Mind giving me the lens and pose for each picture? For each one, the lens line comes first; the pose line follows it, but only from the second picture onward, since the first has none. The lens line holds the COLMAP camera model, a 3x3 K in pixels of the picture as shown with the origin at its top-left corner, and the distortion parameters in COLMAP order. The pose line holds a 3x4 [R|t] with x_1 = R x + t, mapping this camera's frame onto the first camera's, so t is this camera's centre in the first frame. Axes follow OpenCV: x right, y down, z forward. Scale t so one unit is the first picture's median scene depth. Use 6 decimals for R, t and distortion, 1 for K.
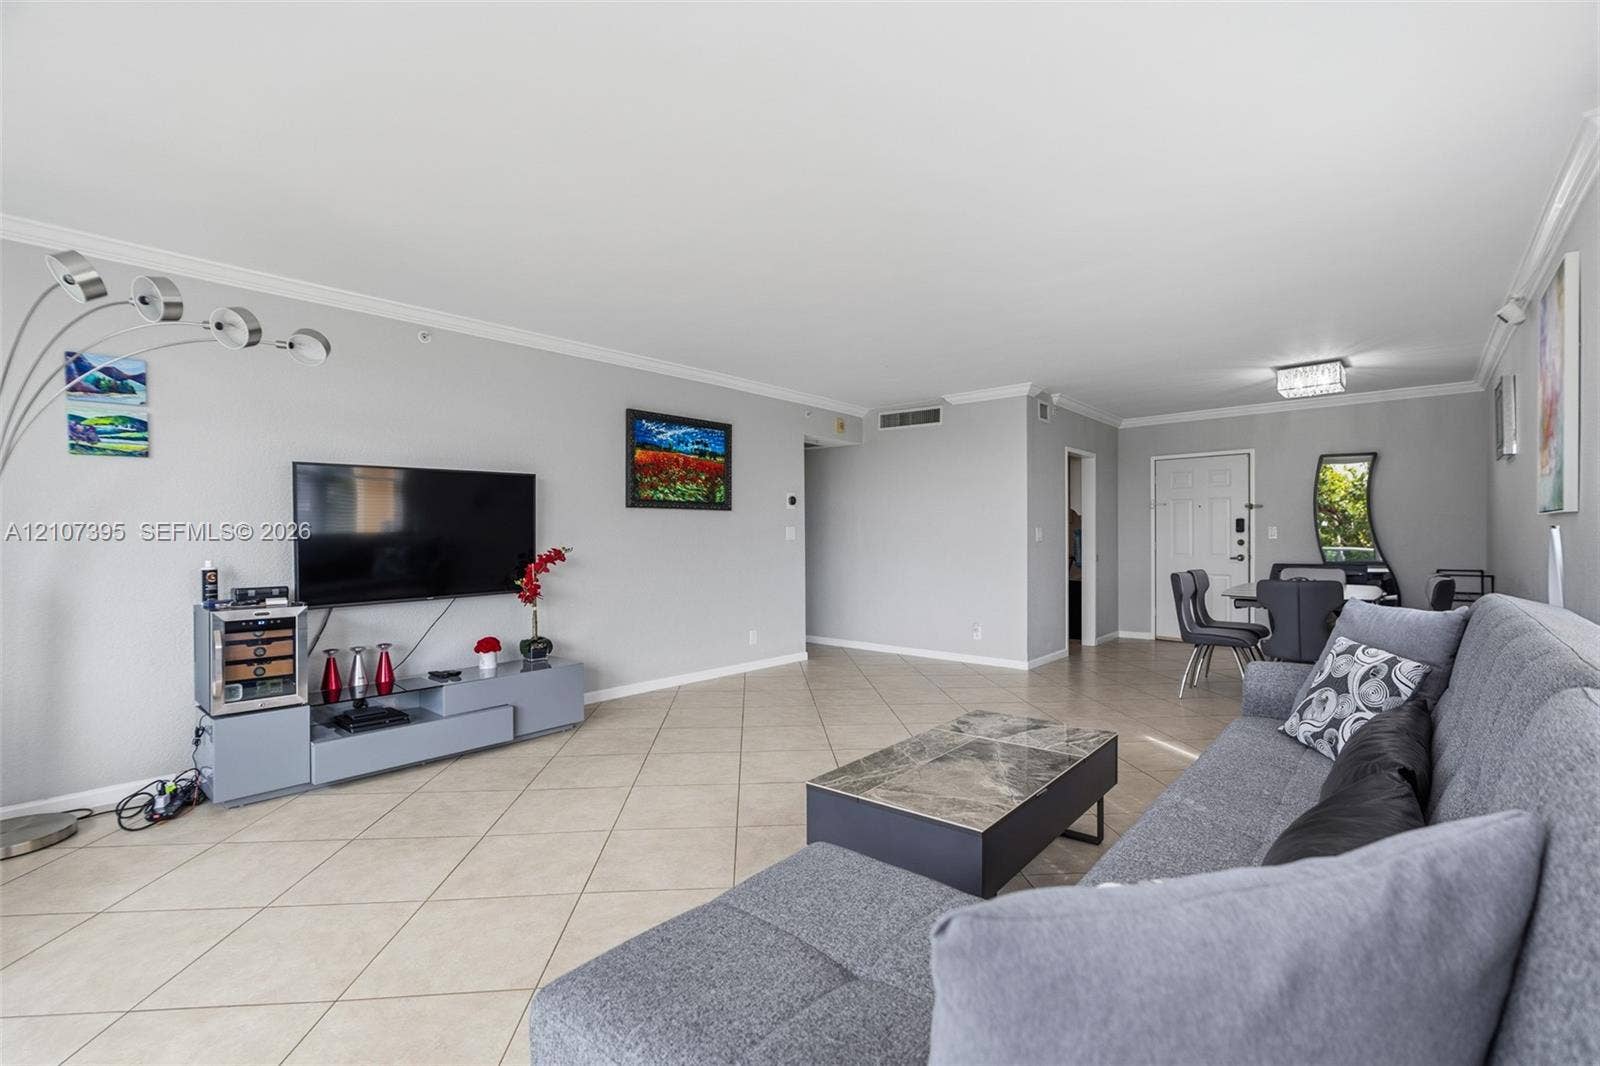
lens RADIAL K [[717.9, 0, 805.8], [0, 717.9, 537.6], [0, 0, 1]] dist [-0.003391, 0.002595]
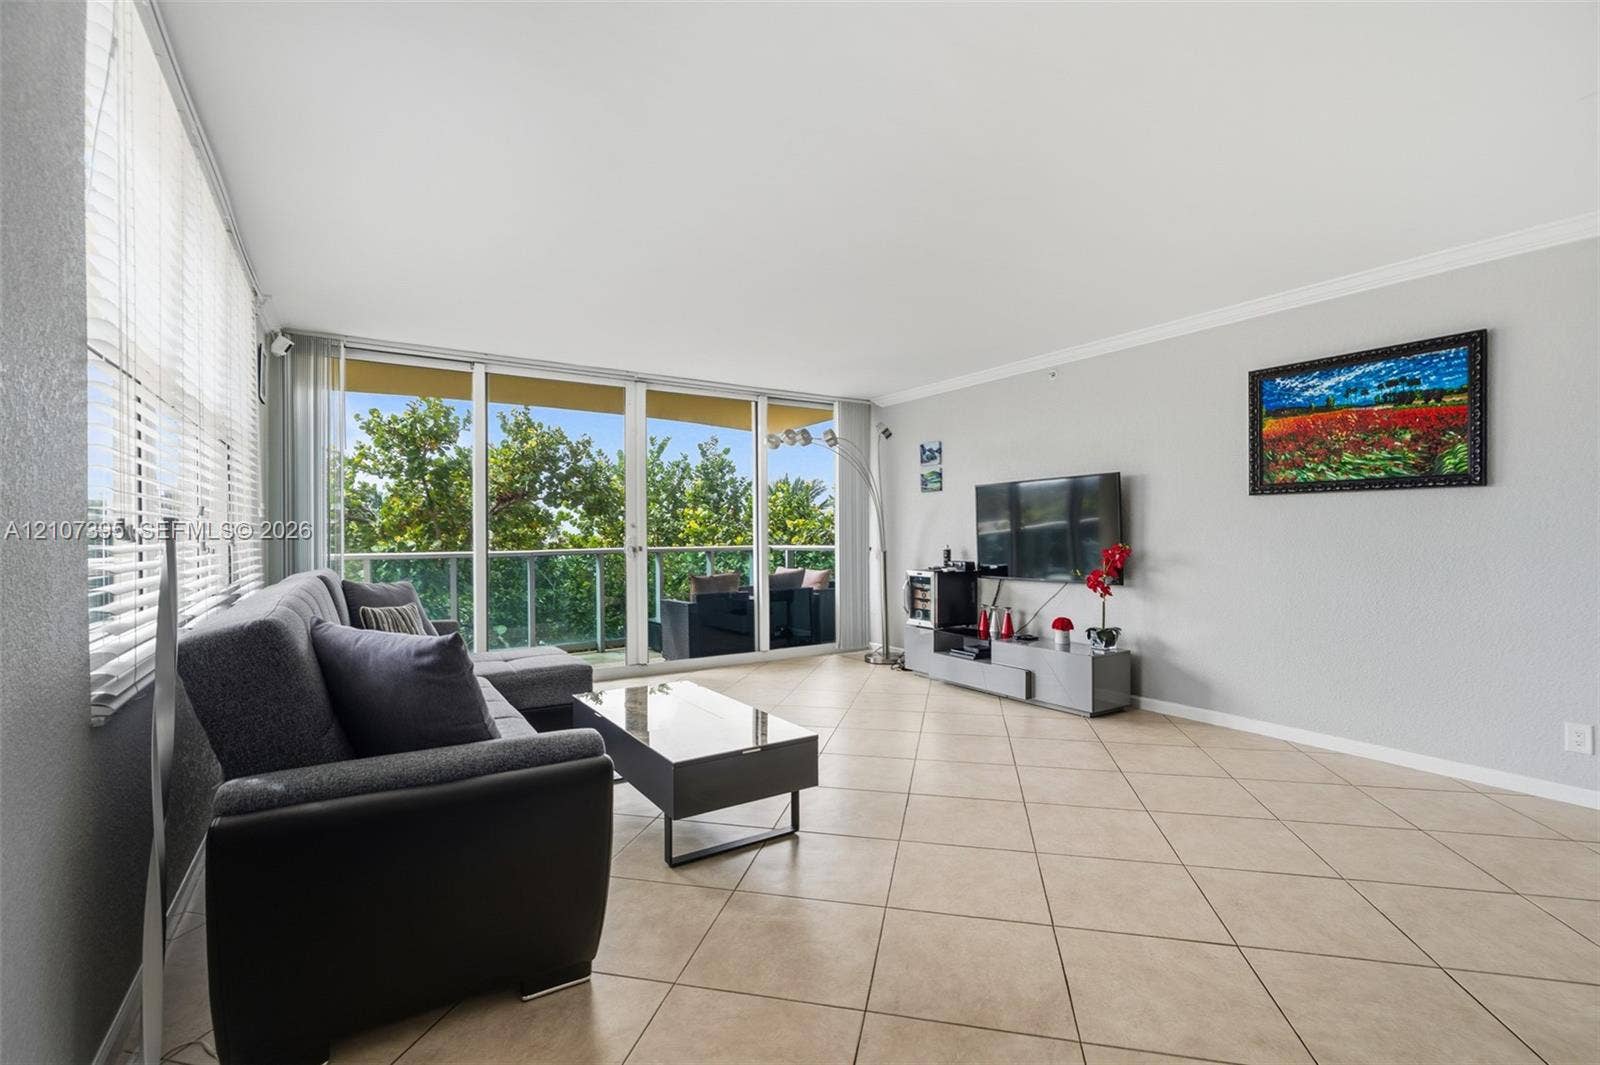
lens RADIAL K [[717.9, 0, 804.4], [0, 717.9, 530.0], [0, 0, 1]] dist [-0.003391, 0.002595]
pose [[-0.287050, 0.002216, -0.957913, 0.631758], [0.001006, 0.999997, 0.002012, -0.005913], [0.957915, -0.000387, -0.287051, 0.727015]]
